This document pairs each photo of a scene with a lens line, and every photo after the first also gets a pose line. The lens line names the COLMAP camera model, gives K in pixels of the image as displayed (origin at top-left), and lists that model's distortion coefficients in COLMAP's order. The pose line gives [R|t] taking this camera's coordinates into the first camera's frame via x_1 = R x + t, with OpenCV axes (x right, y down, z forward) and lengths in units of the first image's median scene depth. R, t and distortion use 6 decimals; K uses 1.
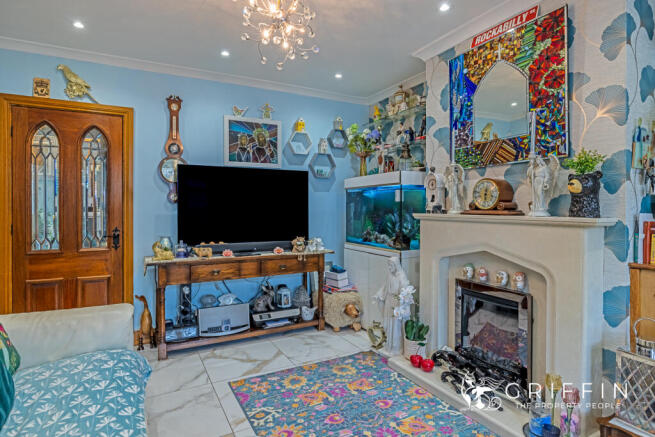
lens RADIAL K [[360.9, 0, 321.5], [0, 360.9, 207.7], [0, 0, 1]] dist [-0.002275, -0.000470]
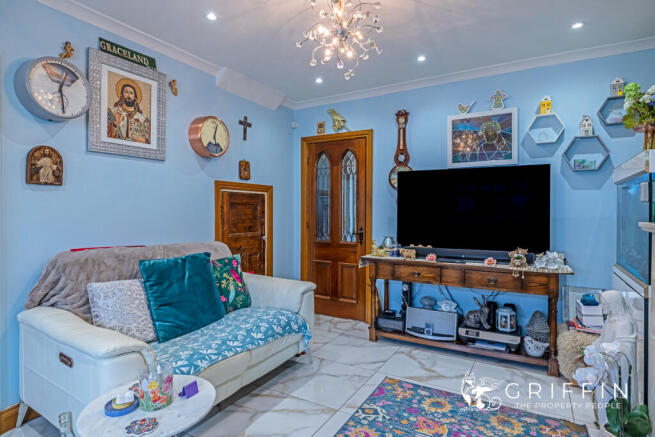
lens RADIAL K [[360.9, 0, 321.5], [0, 360.9, 207.7], [0, 0, 1]] dist [-0.002275, -0.000470]
pose [[0.522915, -0.004654, -0.852372, 0.430375], [-0.000337, 0.999984, -0.005667, -0.004620], [0.852385, 0.003250, 0.522905, 0.221754]]
